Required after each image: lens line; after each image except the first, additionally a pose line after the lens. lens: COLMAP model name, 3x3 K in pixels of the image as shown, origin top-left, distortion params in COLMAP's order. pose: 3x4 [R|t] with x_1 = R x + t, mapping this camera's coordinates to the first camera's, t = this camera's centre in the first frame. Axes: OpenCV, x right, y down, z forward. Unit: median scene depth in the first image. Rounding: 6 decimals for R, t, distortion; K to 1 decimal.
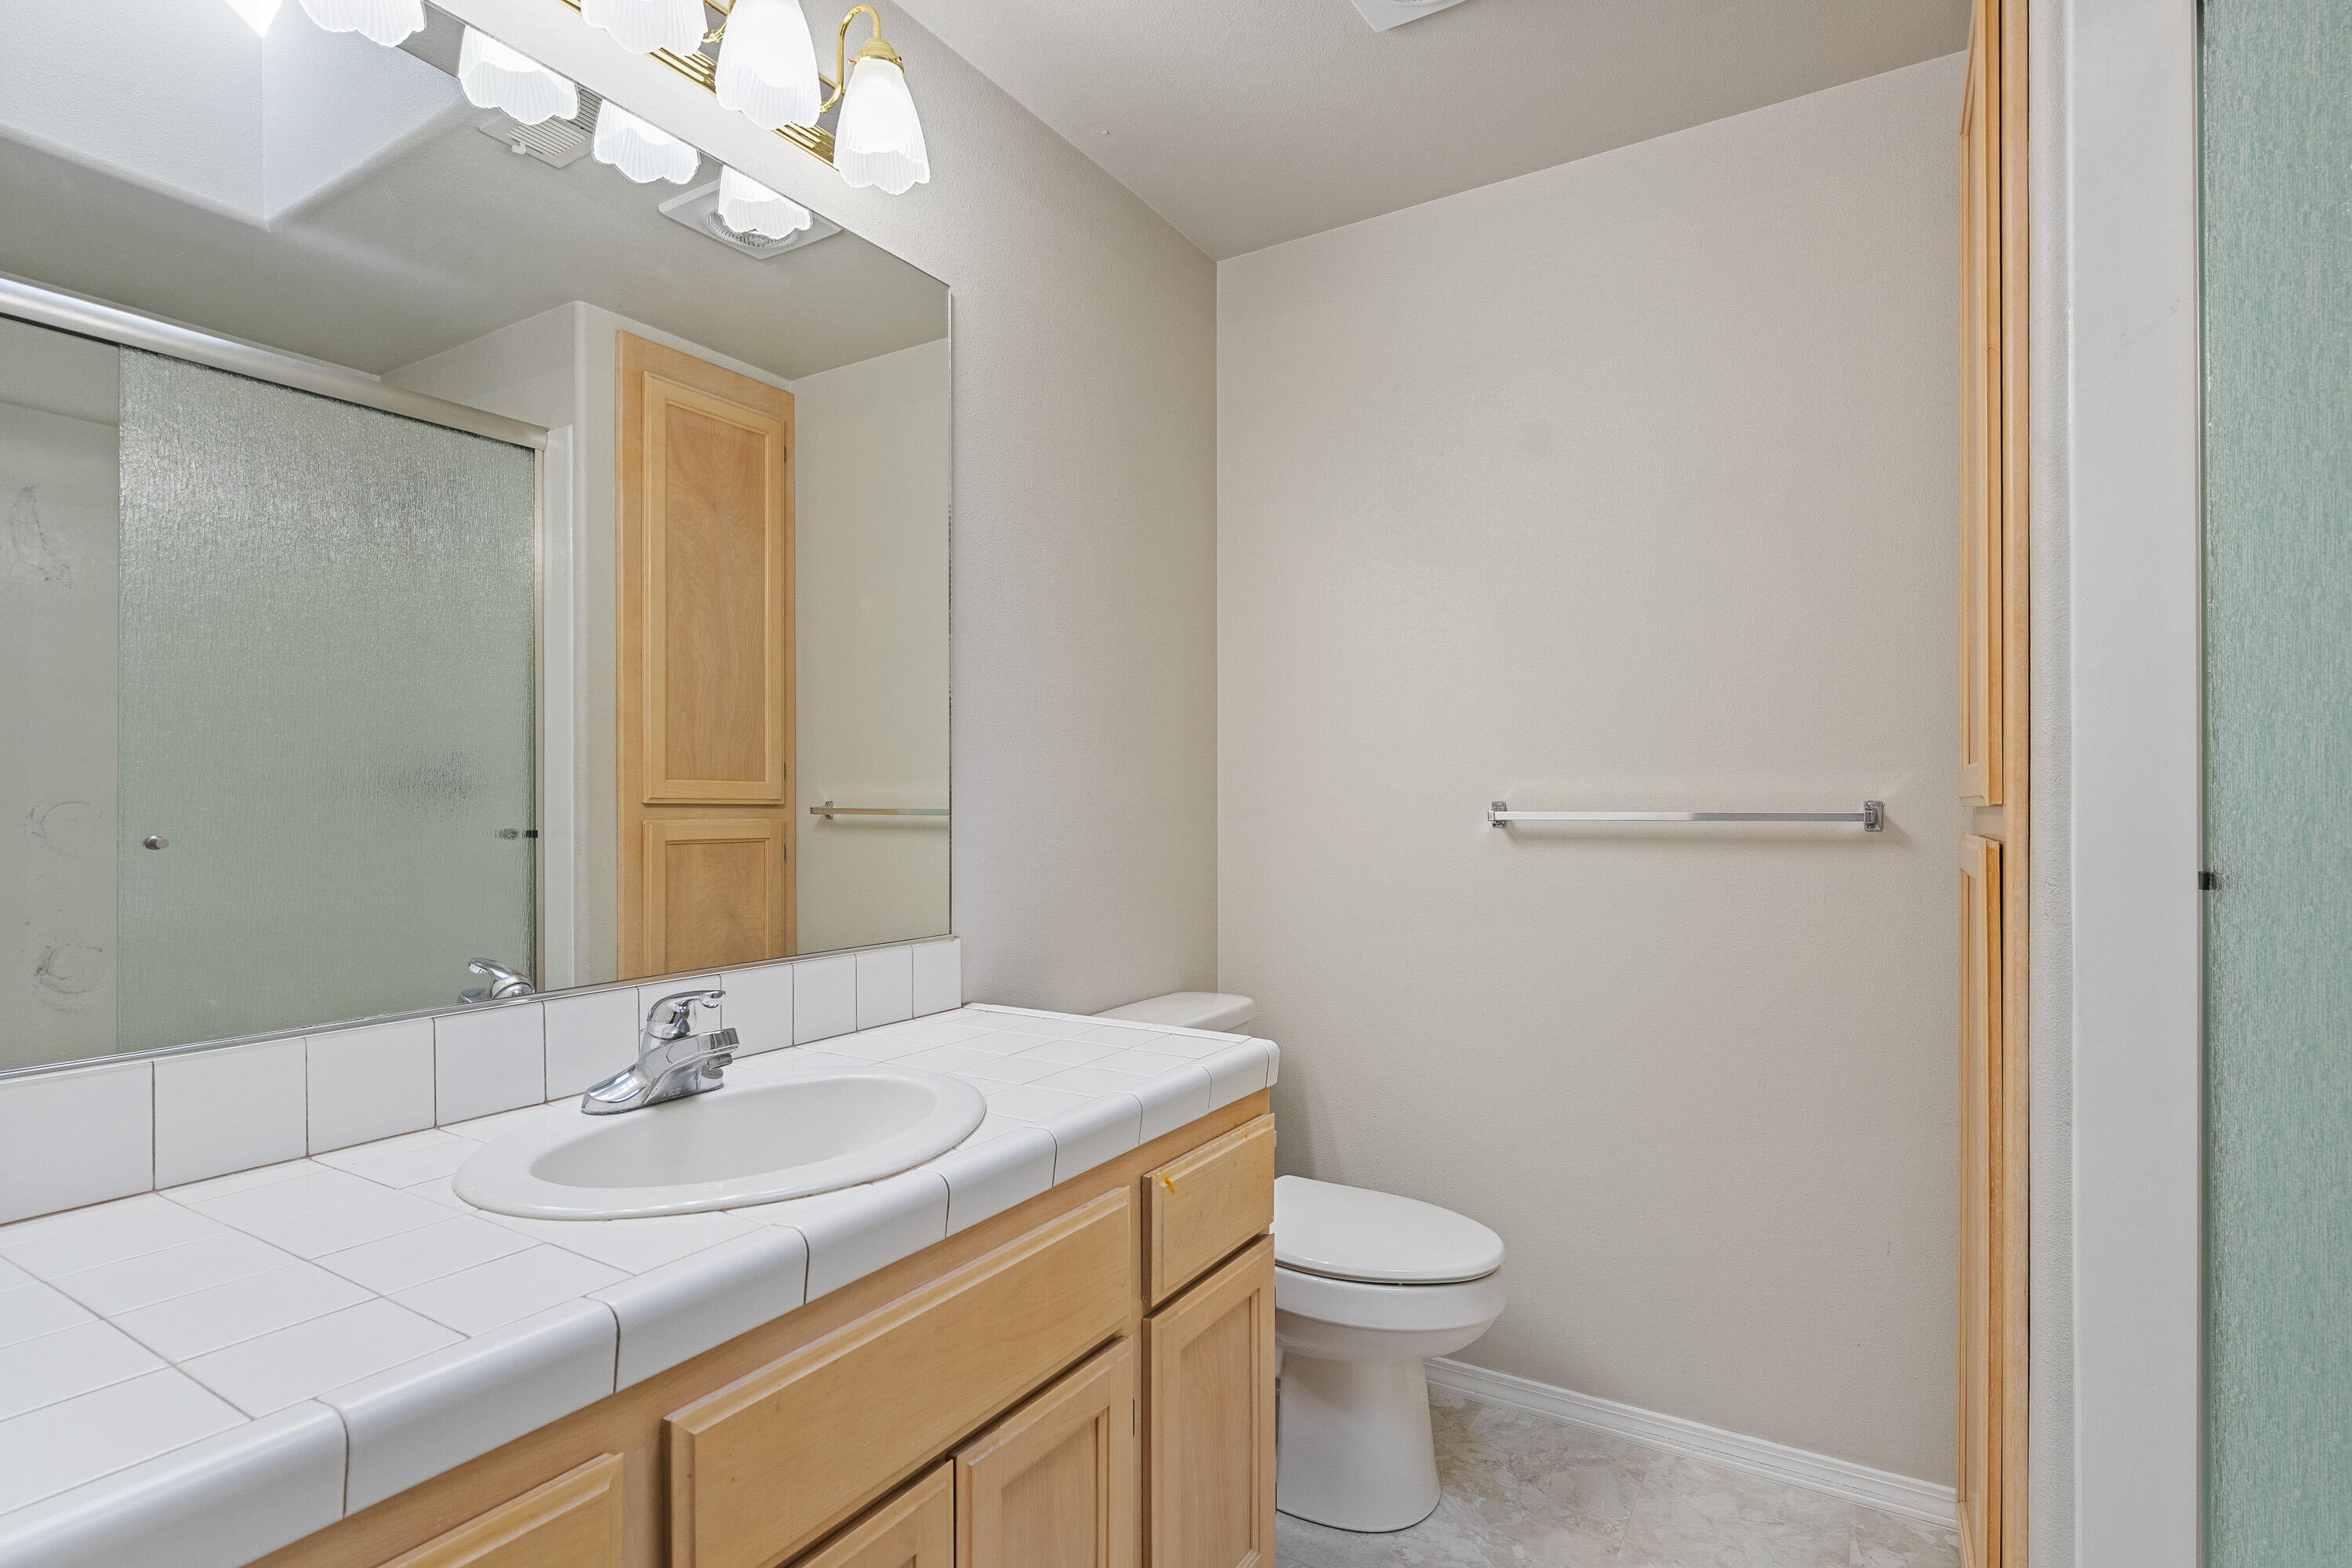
lens RADIAL K [[1133.0, 0, 1219.6], [0, 1133.0, 808.7], [0, 0, 1]] dist [0.003434, -0.001270]
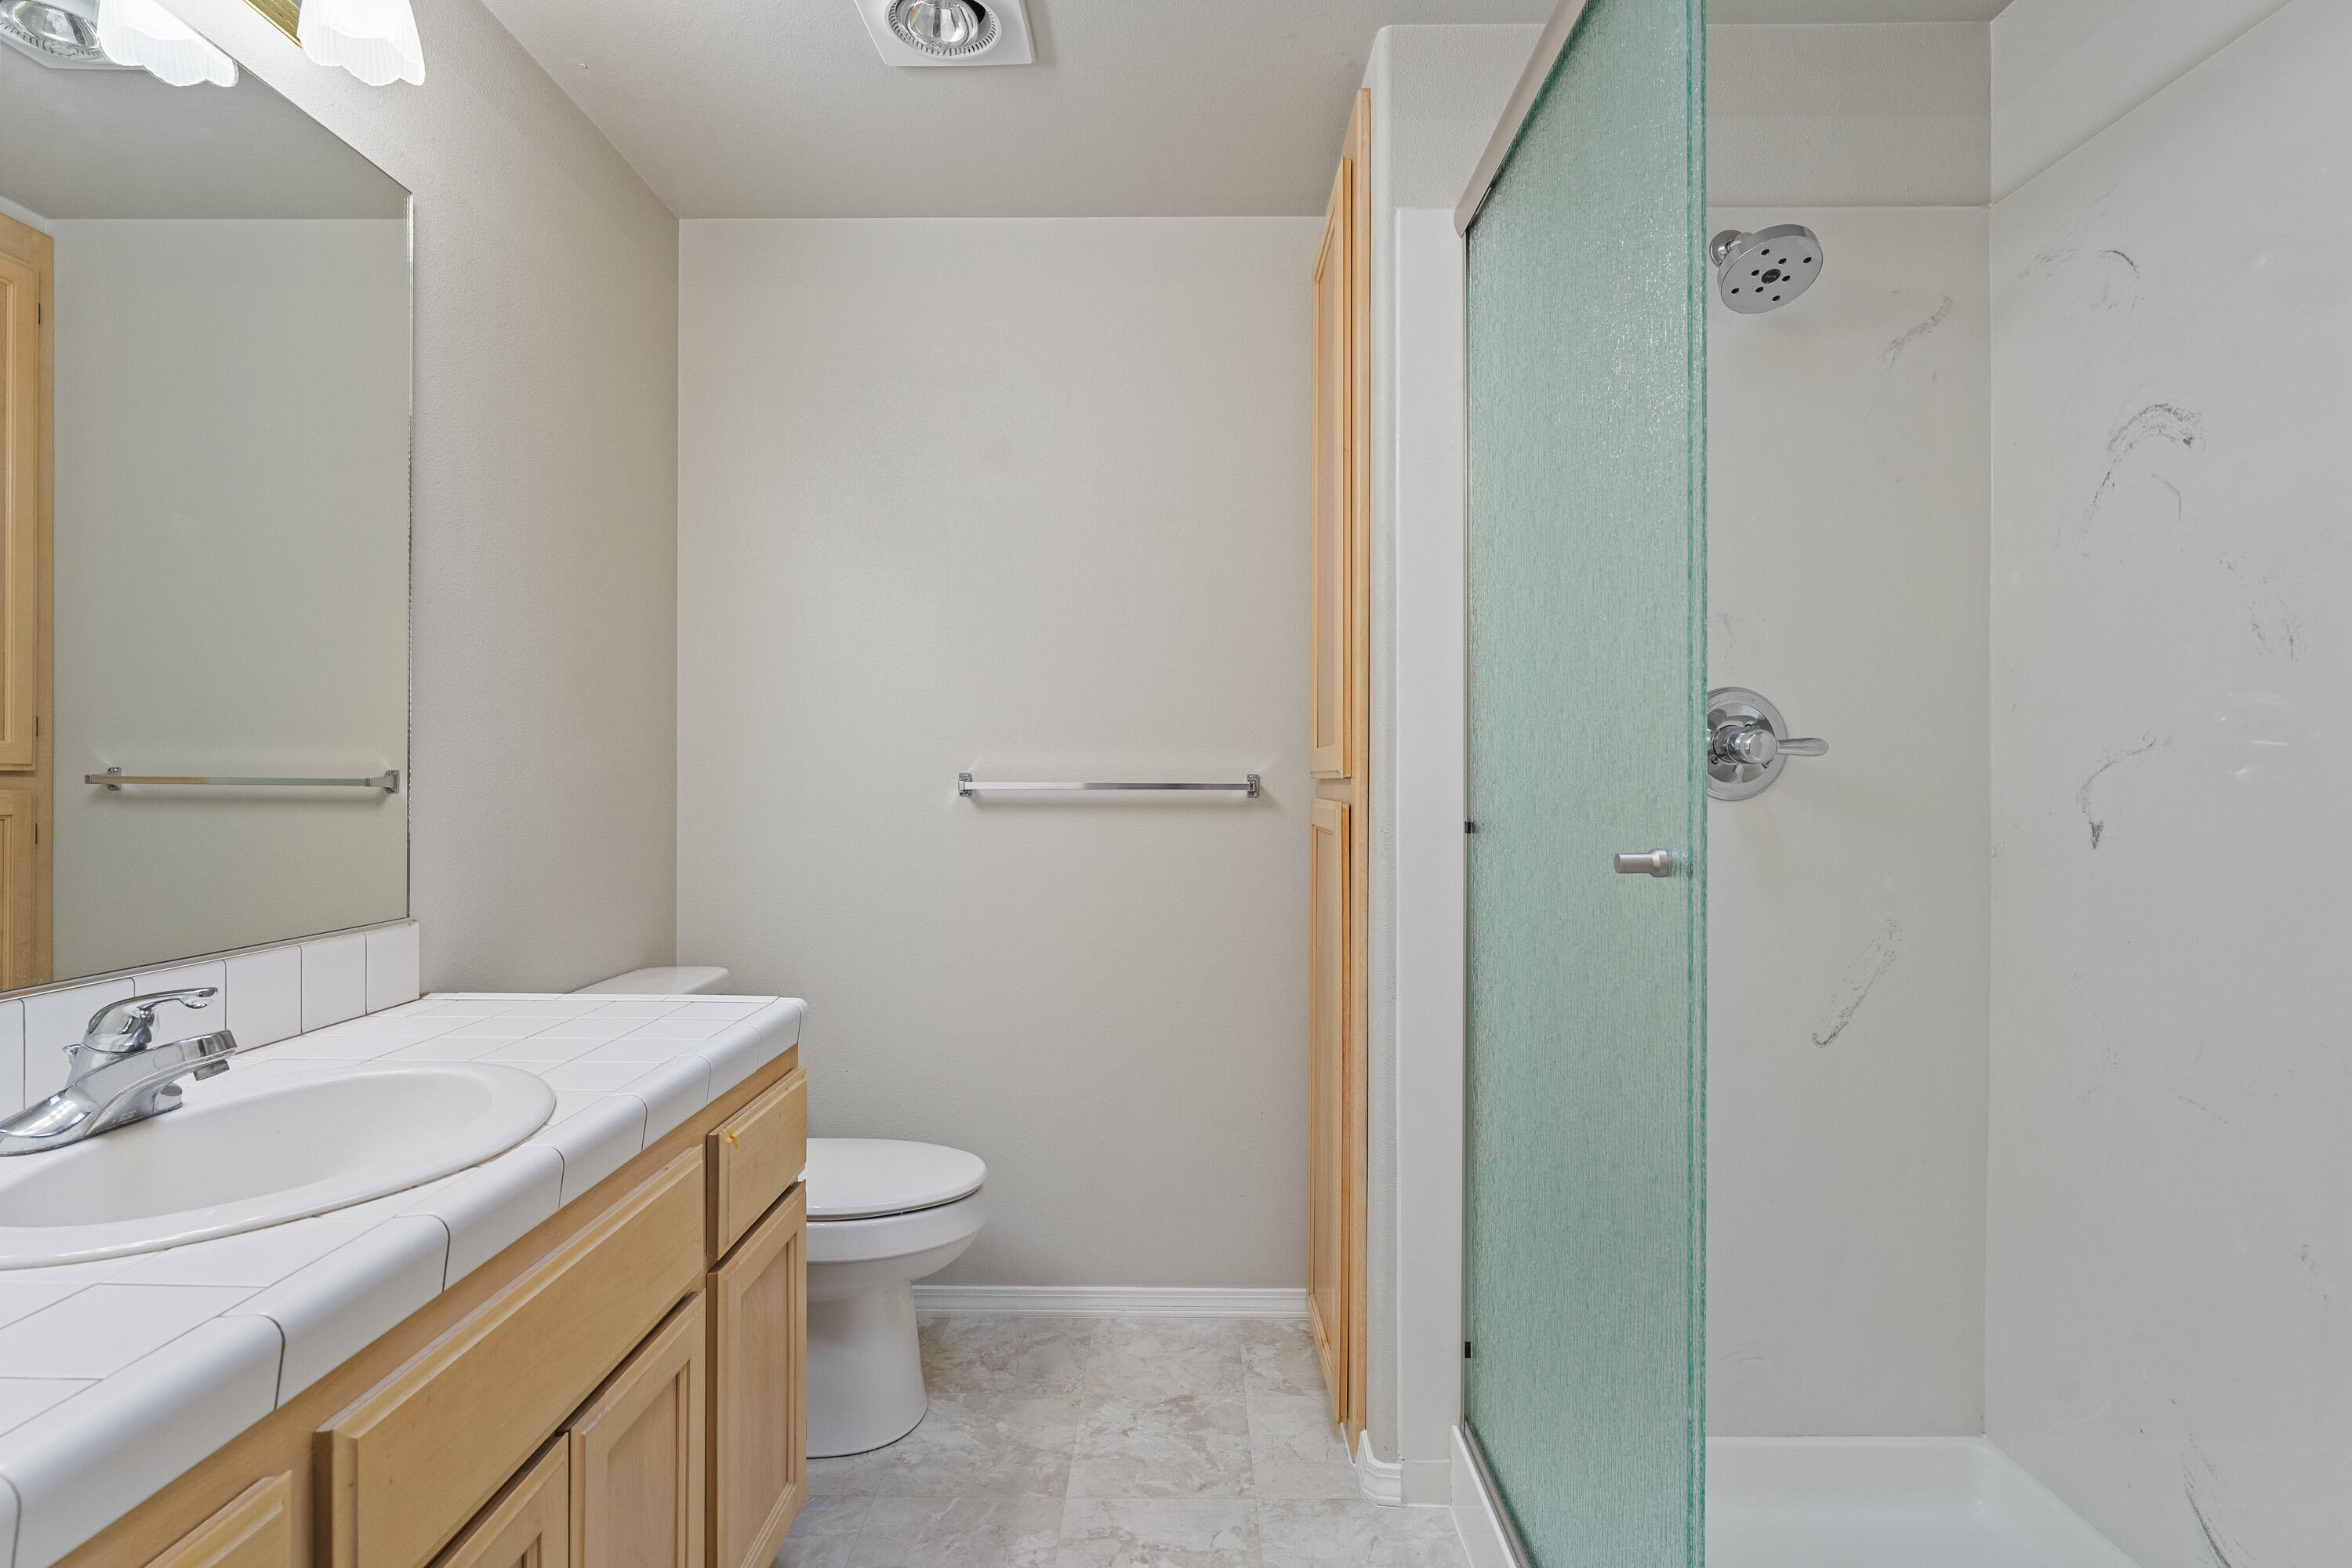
lens RADIAL K [[1133.0, 0, 1168.7], [0, 1133.0, 779.2], [0, 0, 1]] dist [0.003434, -0.001270]
pose [[0.861474, 0.003515, 0.507790, -0.205514], [-0.002659, 0.999994, -0.002411, 0.002950], [-0.507795, 0.000727, 0.861477, -0.086038]]
